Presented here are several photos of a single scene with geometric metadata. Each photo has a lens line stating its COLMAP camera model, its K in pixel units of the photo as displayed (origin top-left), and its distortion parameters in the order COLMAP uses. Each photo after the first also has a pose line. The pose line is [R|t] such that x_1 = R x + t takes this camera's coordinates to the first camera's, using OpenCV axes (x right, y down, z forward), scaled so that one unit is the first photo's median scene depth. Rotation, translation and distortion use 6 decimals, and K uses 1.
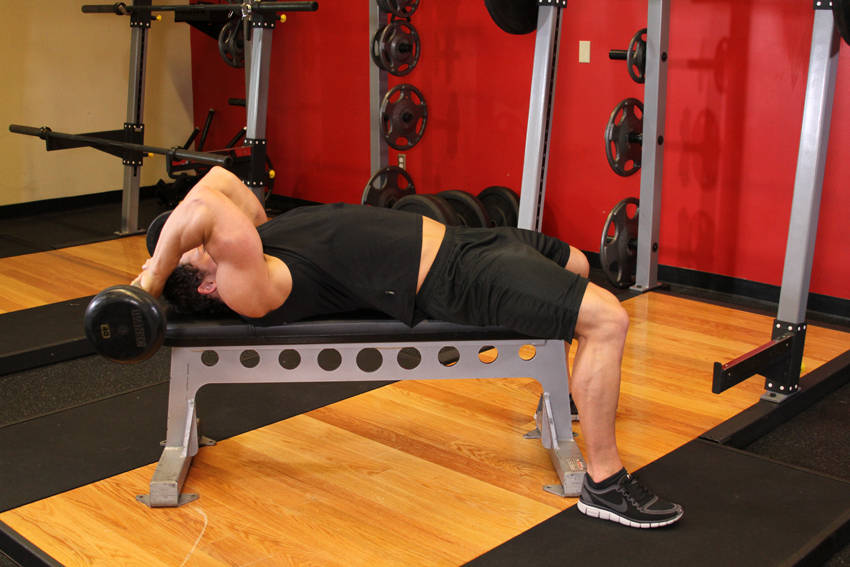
lens RADIAL K [[1111.0, 0, 425.0], [0, 1111.0, 283.5], [0, 0, 1]] dist [-0.144104, 0.006715]
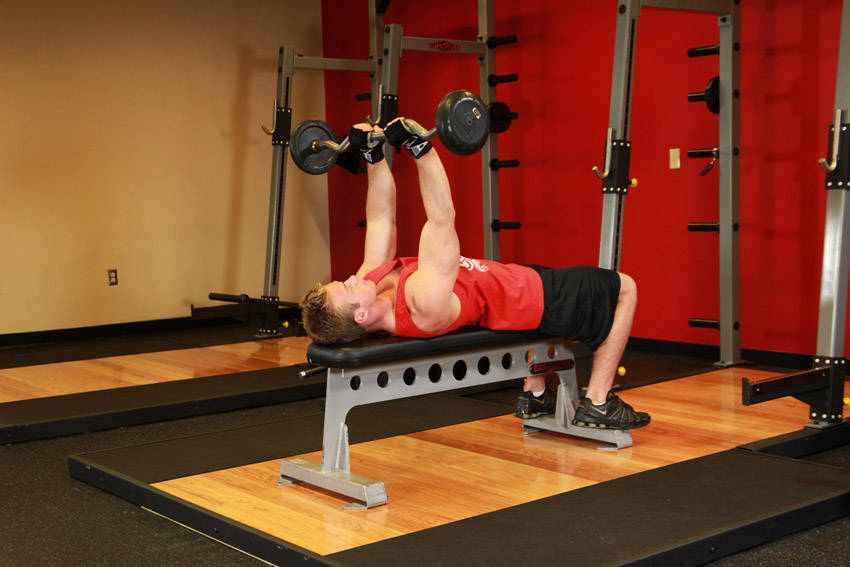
lens RADIAL K [[1191.5, 0, 425.0], [0, 1191.5, 283.5], [0, 0, 1]] dist [0.128079, 0.032237]
pose [[0.989546, -0.018007, -0.143087, 0.075963], [-0.005222, 0.987050, -0.160330, 0.120599], [0.144121, 0.159401, 0.976637, -0.215101]]
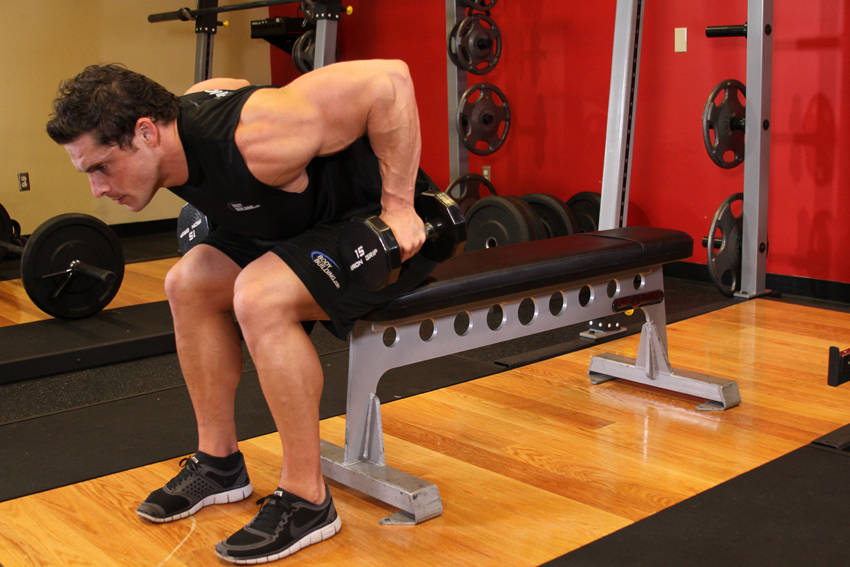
lens RADIAL K [[1098.9, 0, 425.9], [0, 1098.9, 298.0], [0, 0, 1]] dist [-0.150722, 0.045086]
pose [[0.994087, -0.005893, -0.108429, 0.036193], [0.000657, 0.998835, -0.048259, 0.049677], [0.108588, 0.047903, 0.992932, 0.120312]]
